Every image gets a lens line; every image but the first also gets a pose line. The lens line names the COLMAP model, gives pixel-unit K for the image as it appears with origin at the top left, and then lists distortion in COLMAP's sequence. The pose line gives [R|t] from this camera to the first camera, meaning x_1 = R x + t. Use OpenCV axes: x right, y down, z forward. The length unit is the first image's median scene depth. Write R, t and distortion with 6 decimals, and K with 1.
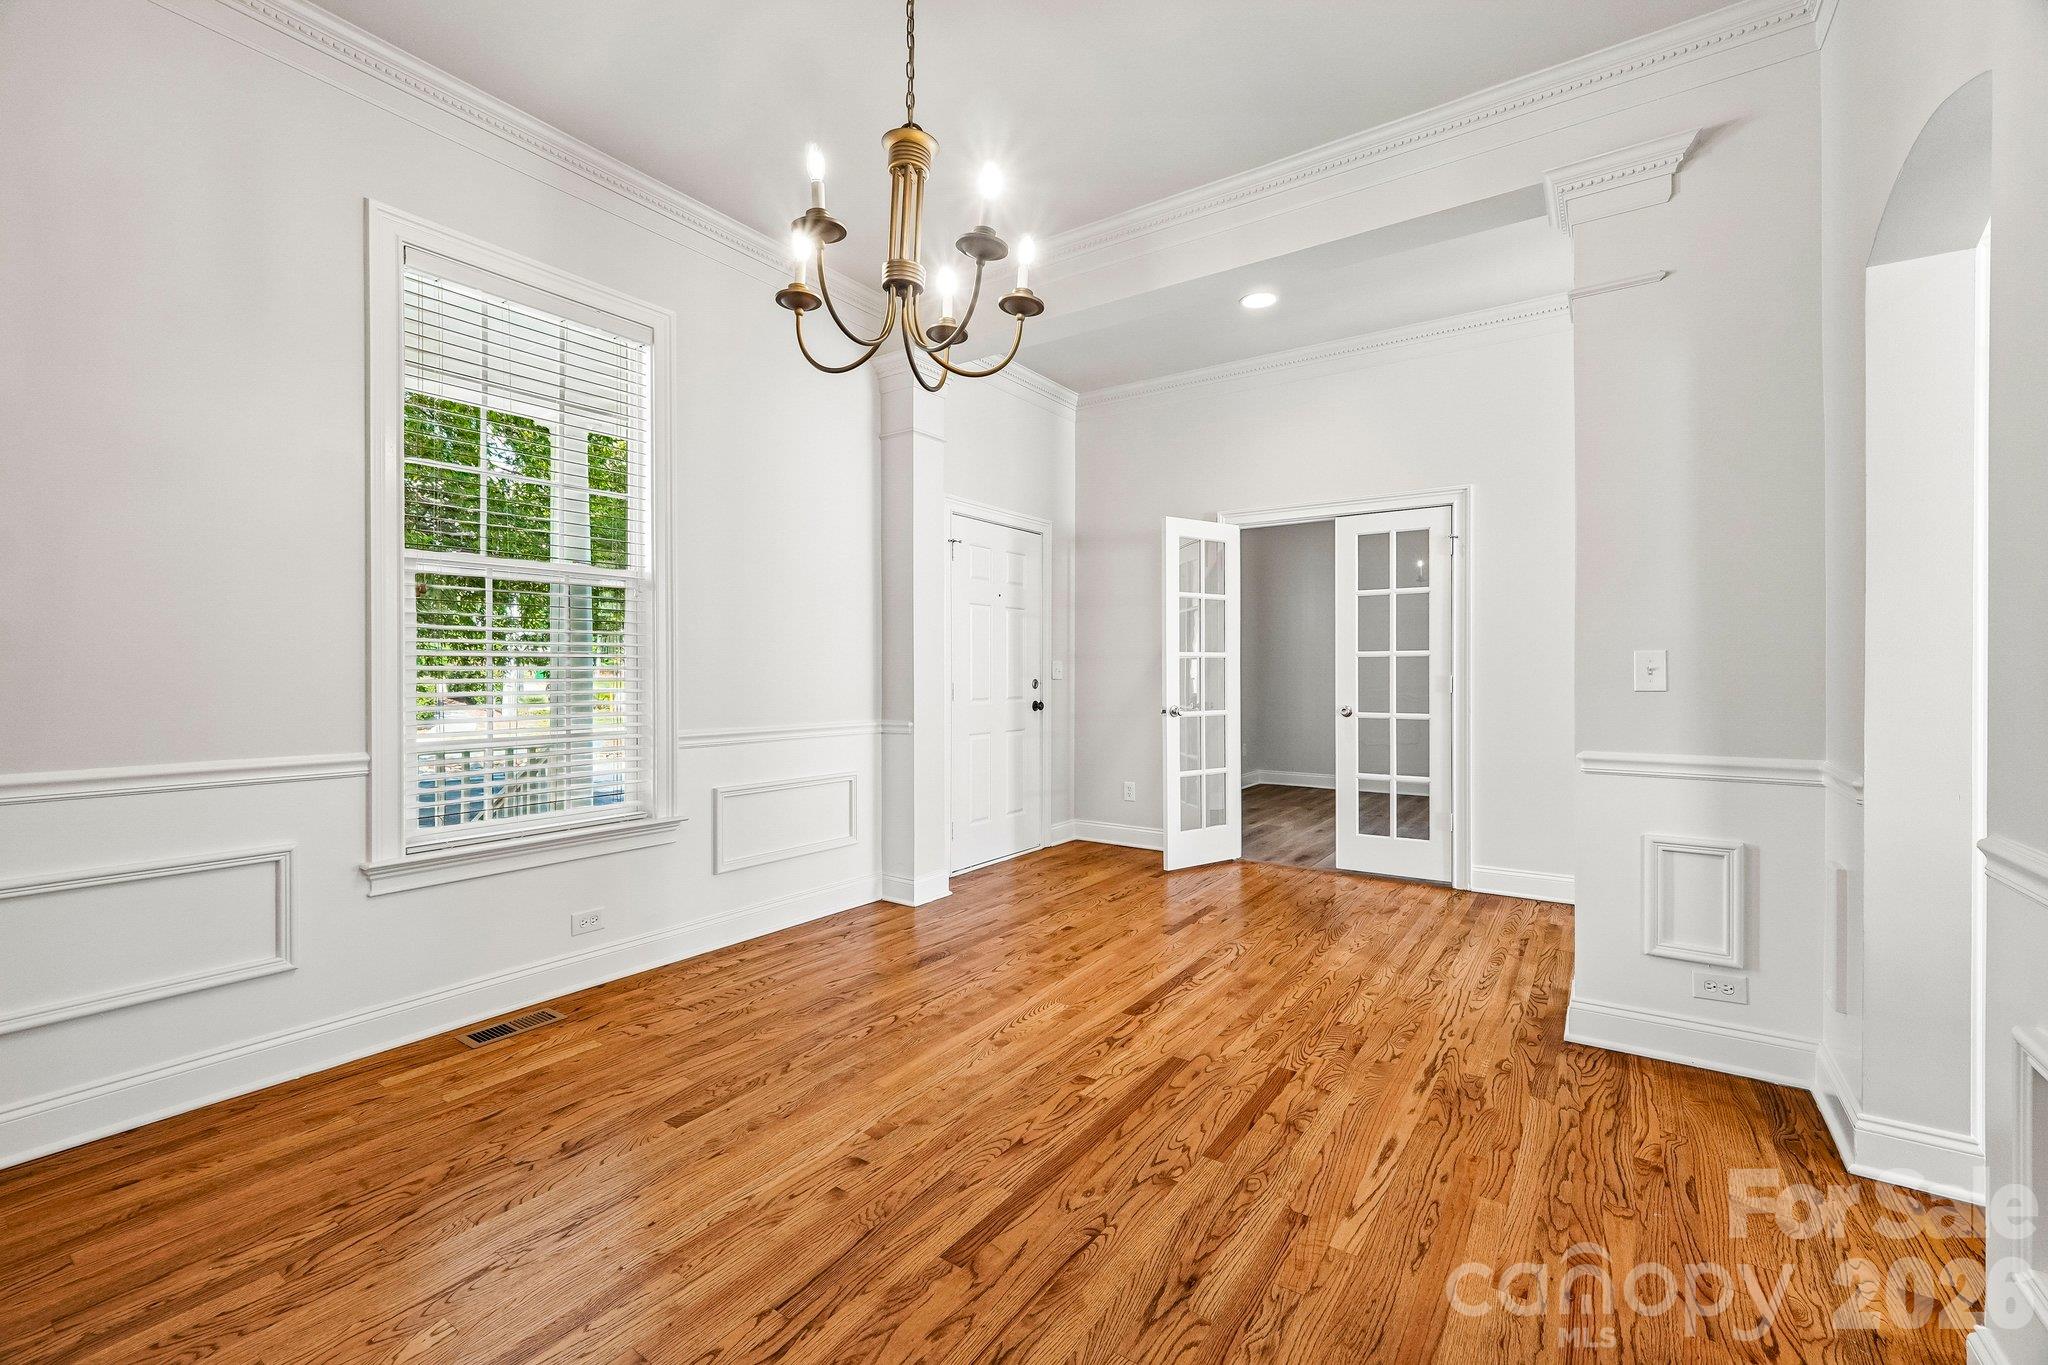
lens RADIAL K [[857.2, 0, 1025.2], [0, 857.2, 668.3], [0, 0, 1]] dist [-0.012033, 0.002805]
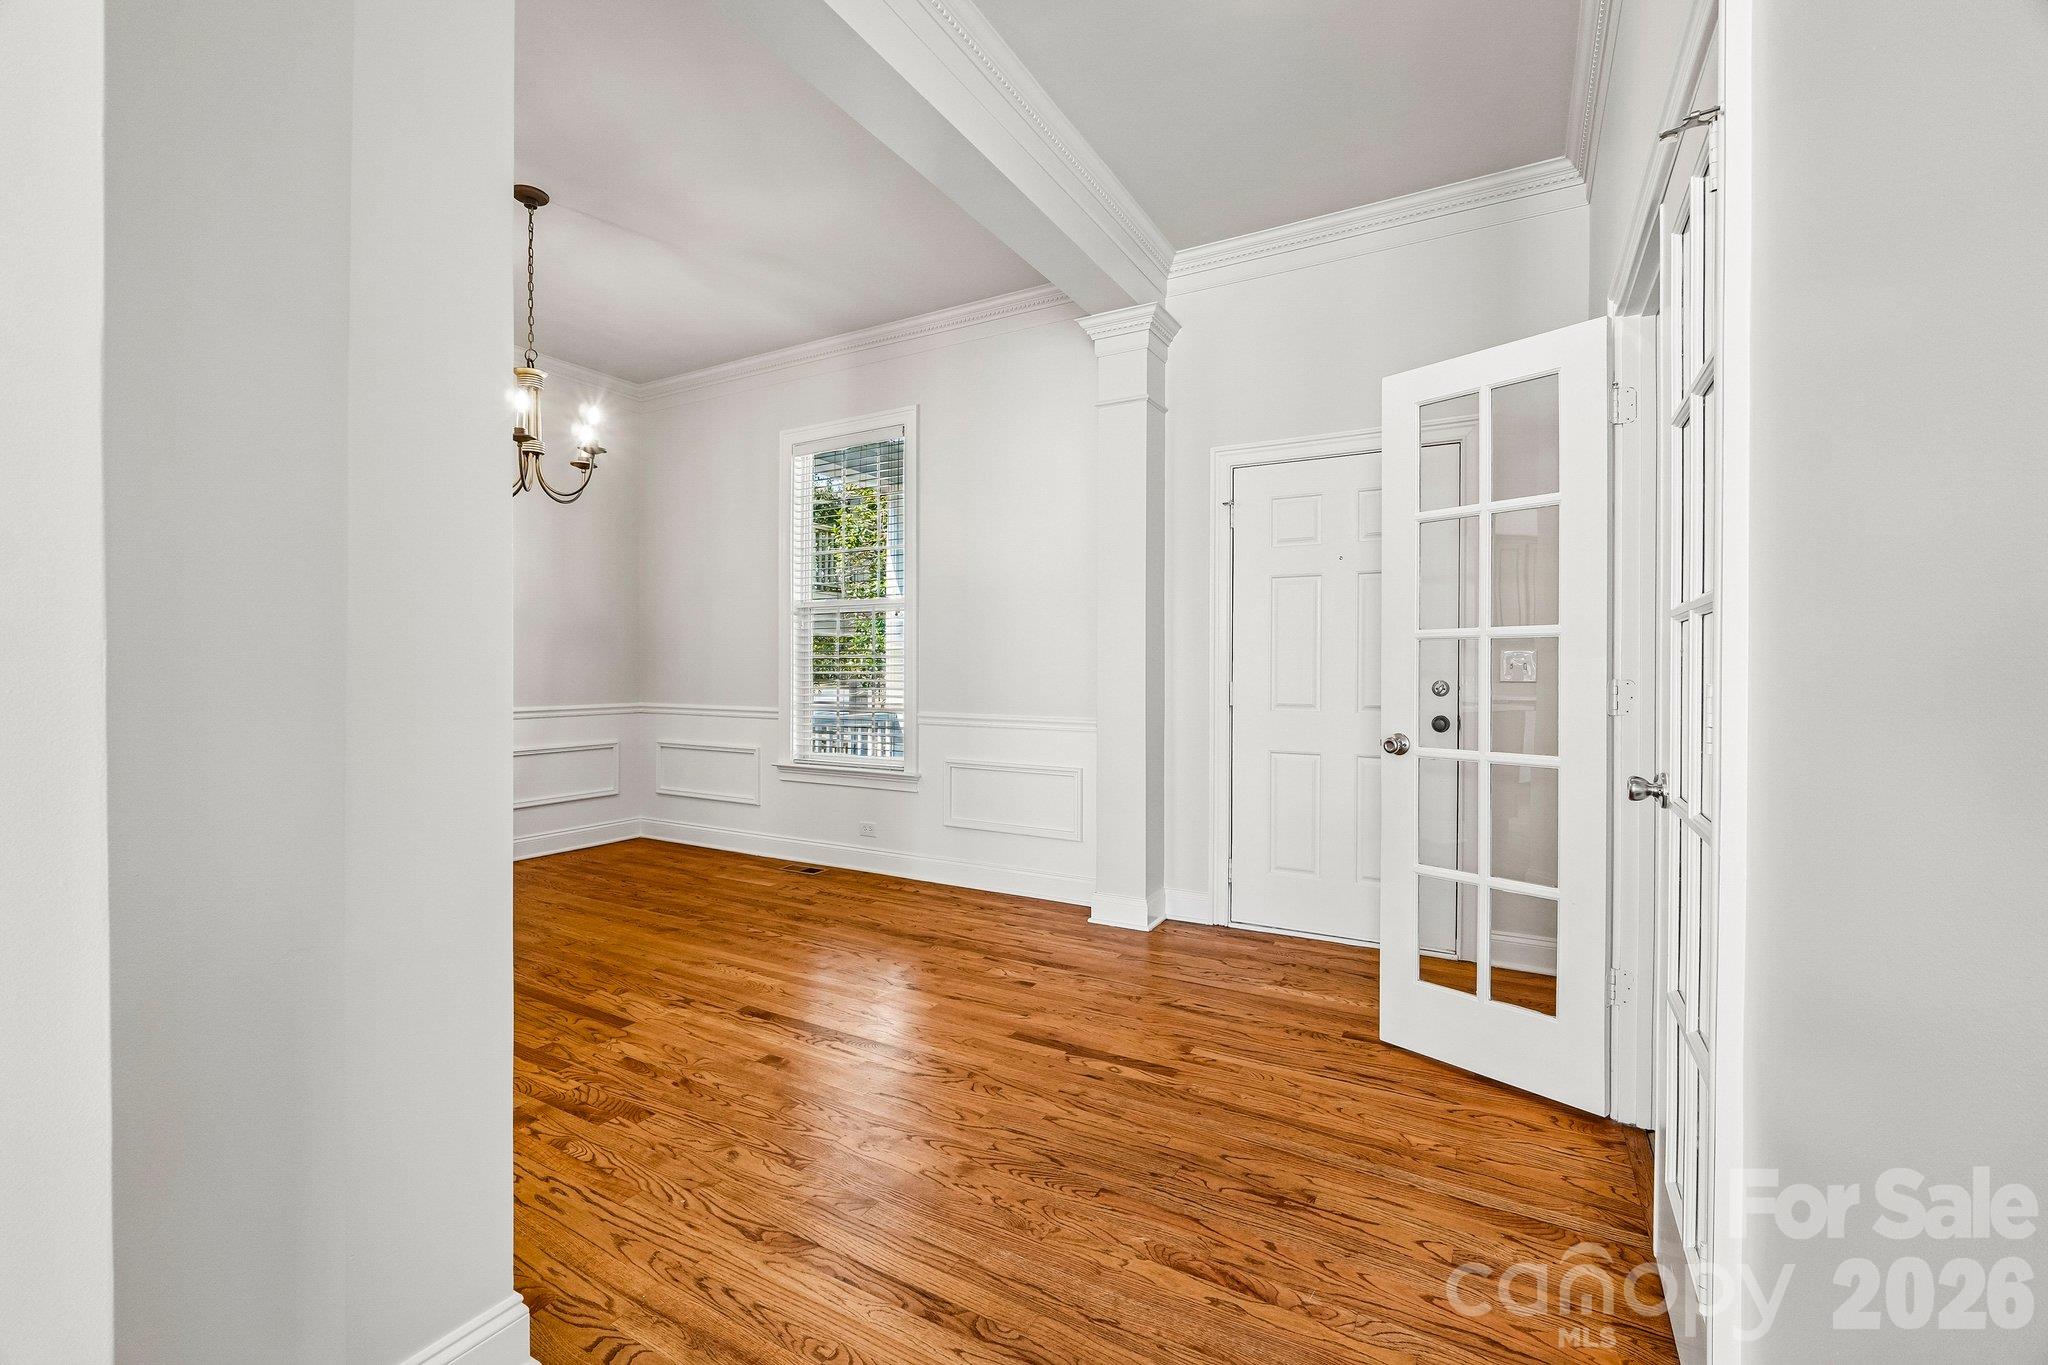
lens RADIAL K [[857.2, 0, 1024.4], [0, 857.2, 689.3], [0, 0, 1]] dist [-0.012033, 0.002805]
pose [[0.088191, 0.020952, -0.995883, 1.053158], [0.000054, 0.999779, 0.021039, 0.010318], [0.996104, -0.001909, 0.088171, 1.150095]]
